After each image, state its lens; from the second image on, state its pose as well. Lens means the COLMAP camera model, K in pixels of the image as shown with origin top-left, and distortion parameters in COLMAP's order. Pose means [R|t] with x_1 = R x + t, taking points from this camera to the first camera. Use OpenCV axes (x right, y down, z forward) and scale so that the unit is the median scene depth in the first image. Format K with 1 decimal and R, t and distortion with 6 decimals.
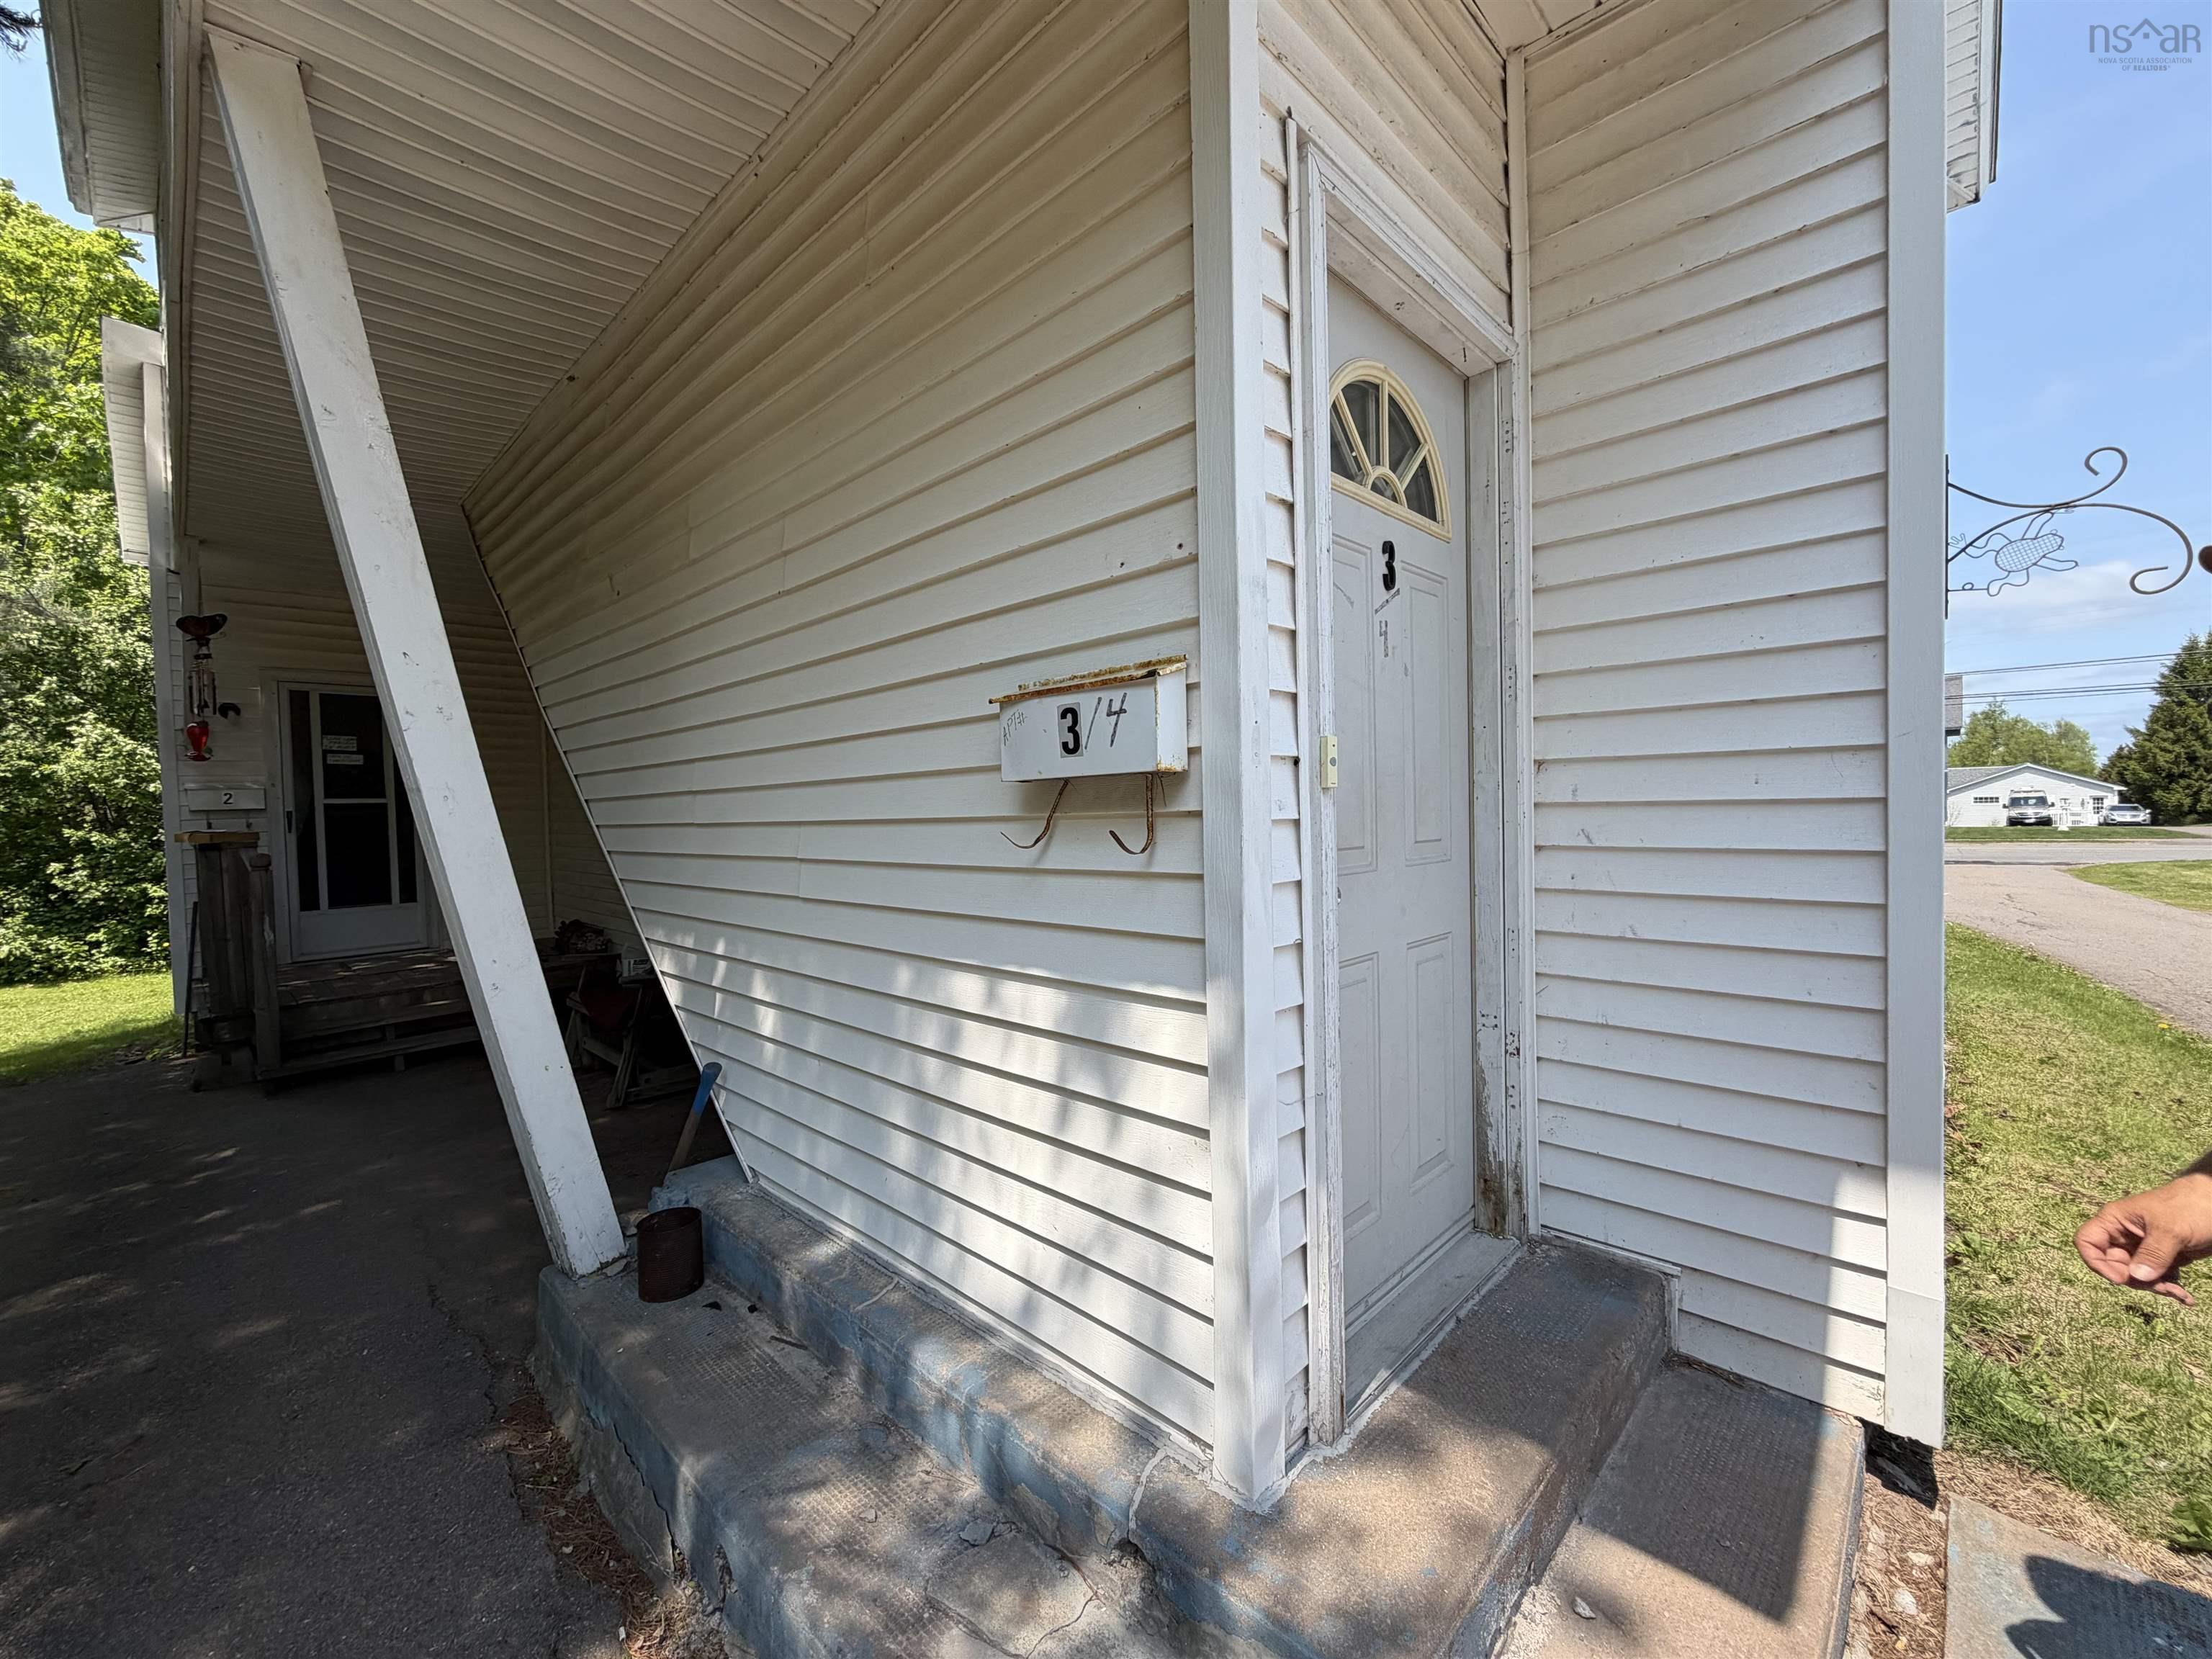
lens RADIAL K [[900.4, 0, 1106.0], [0, 900.4, 829.5], [0, 0, 1]] dist [-0.002036, -0.000560]
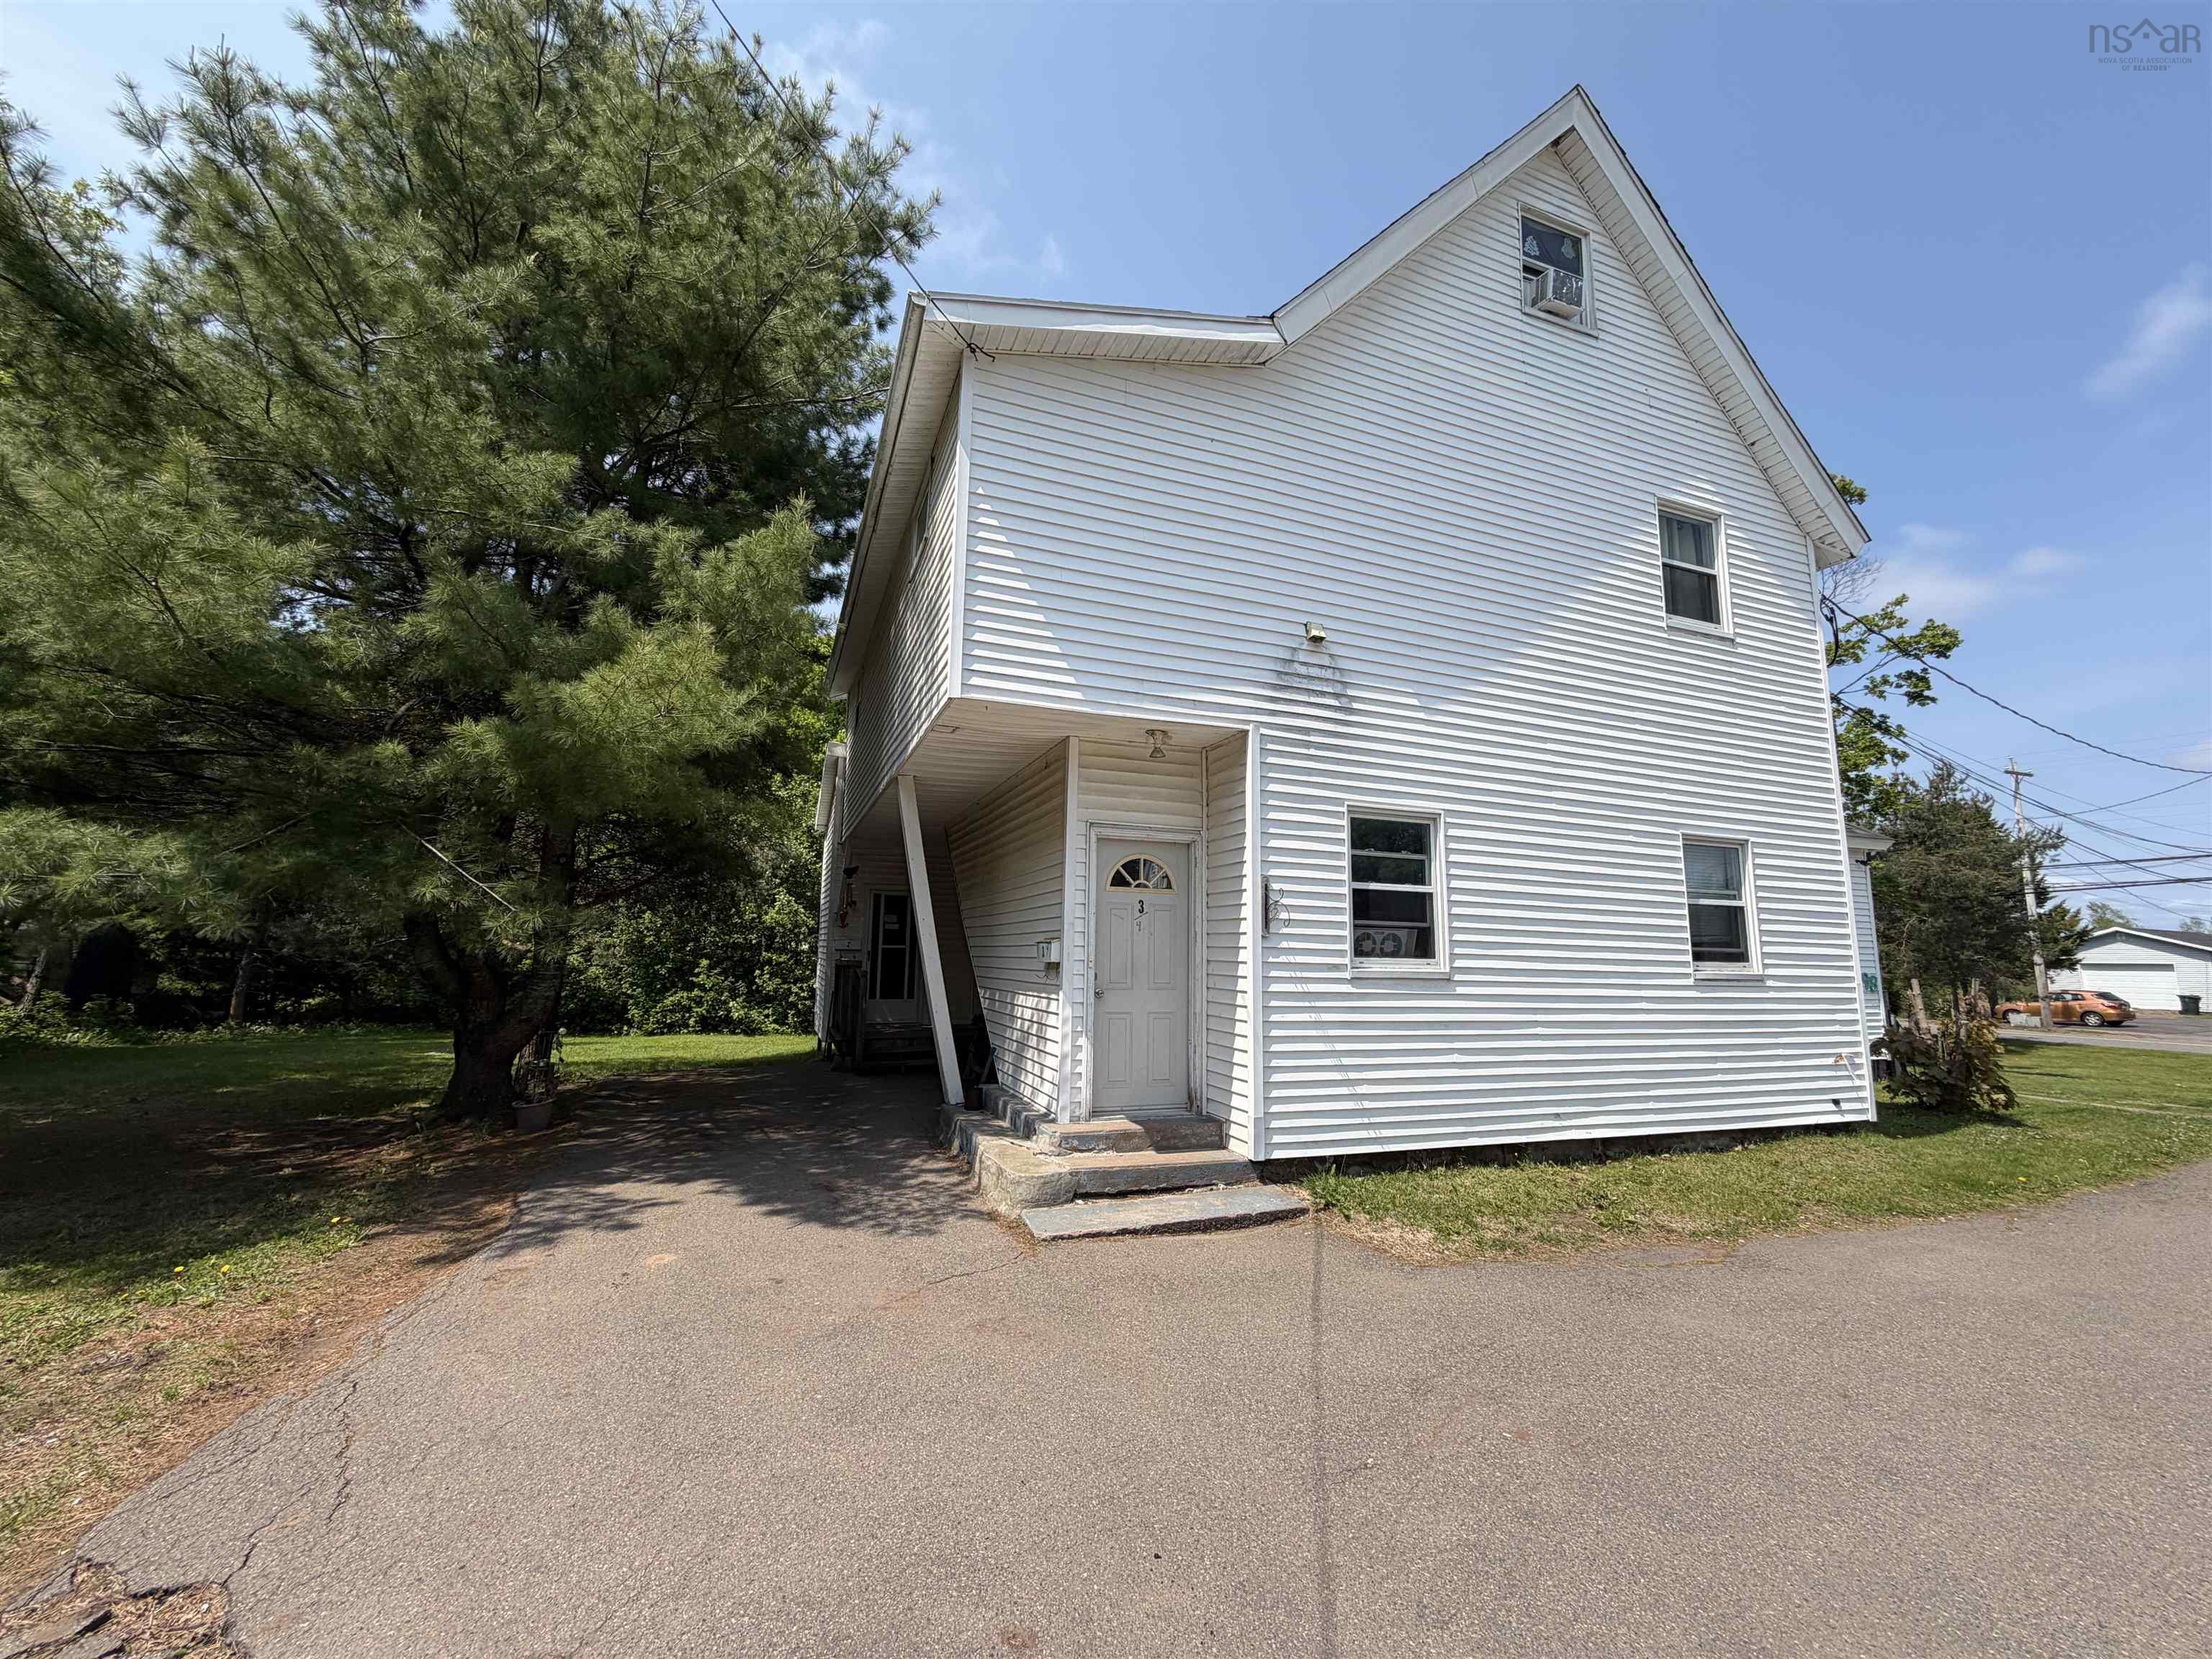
lens RADIAL K [[881.1, 0, 1100.9], [0, 881.1, 830.6], [0, 0, 1]] dist [-0.000481, 0.000416]
pose [[0.901615, -0.020967, -0.432030, 0.277270], [-0.049432, 0.987285, -0.151076, -0.007448], [0.429705, 0.157568, 0.889115, -0.374408]]
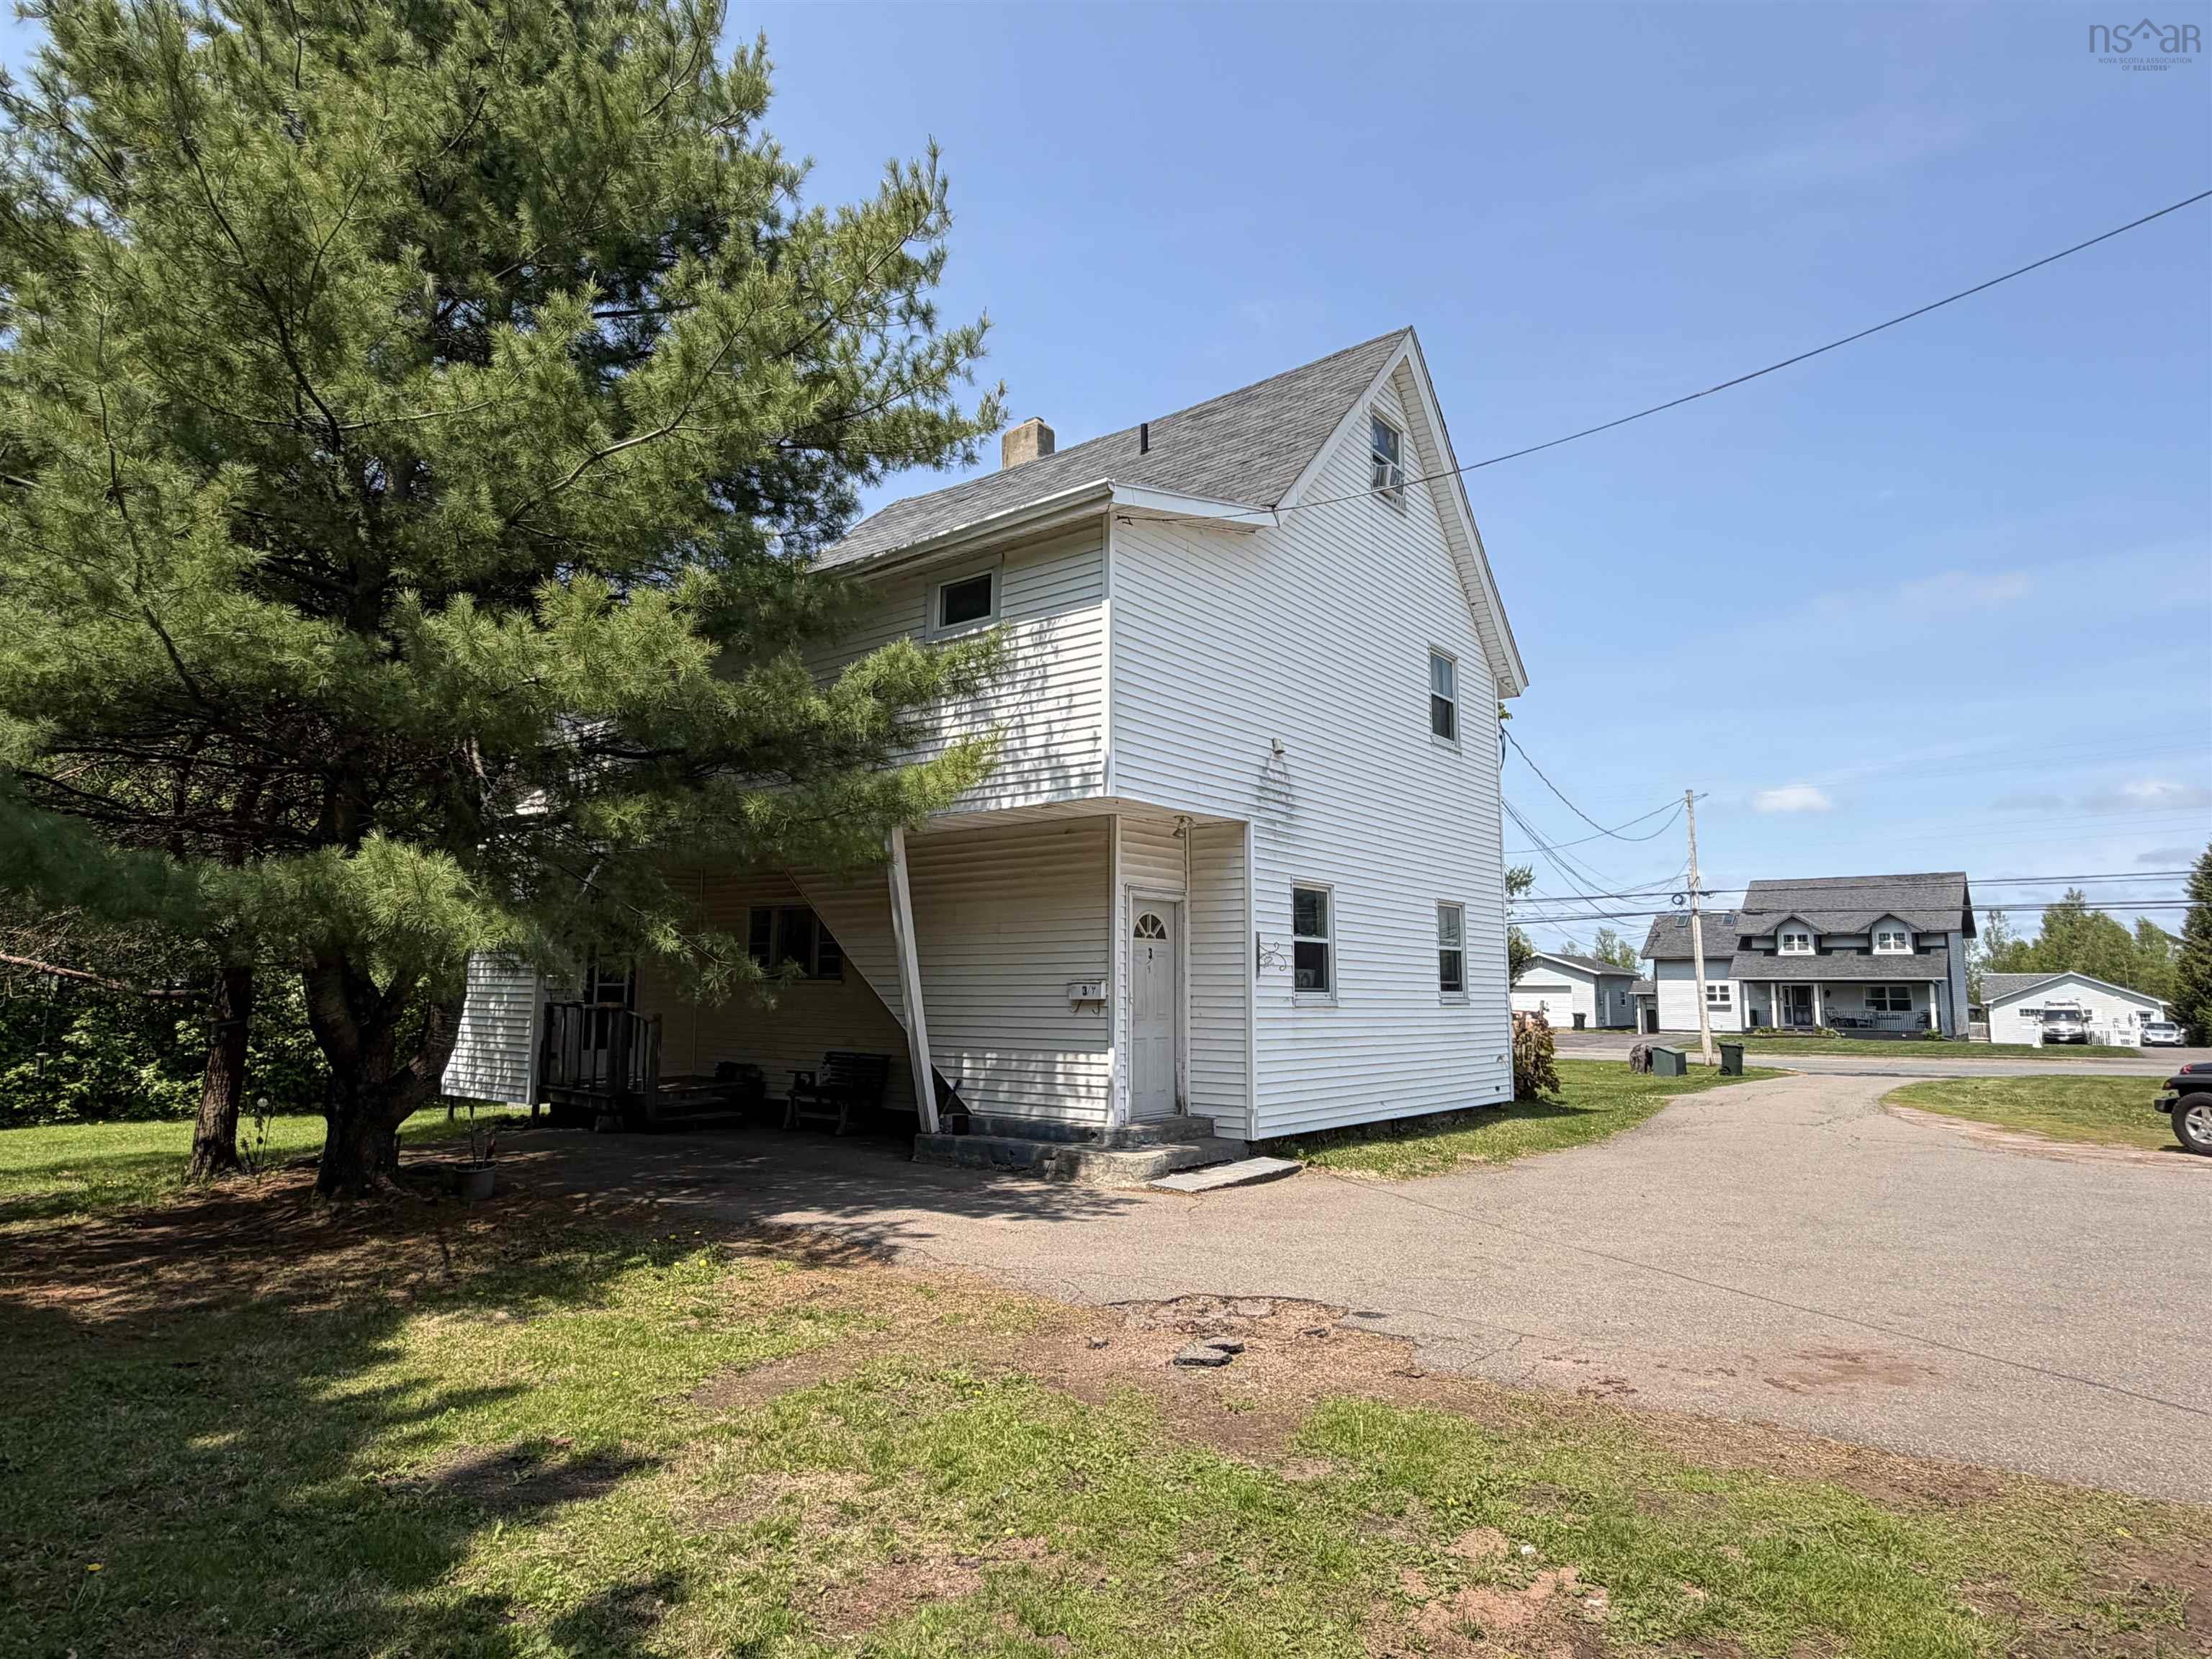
lens RADIAL K [[1267.7, 0, 1106.0], [0, 1267.7, 829.5], [0, 0, 1]] dist [-0.004184, 0.000551]
pose [[0.994764, 0.040097, 0.094004, -0.086971], [-0.025301, 0.987808, -0.153607, 0.012976], [-0.099017, 0.150424, 0.983650, -0.867909]]
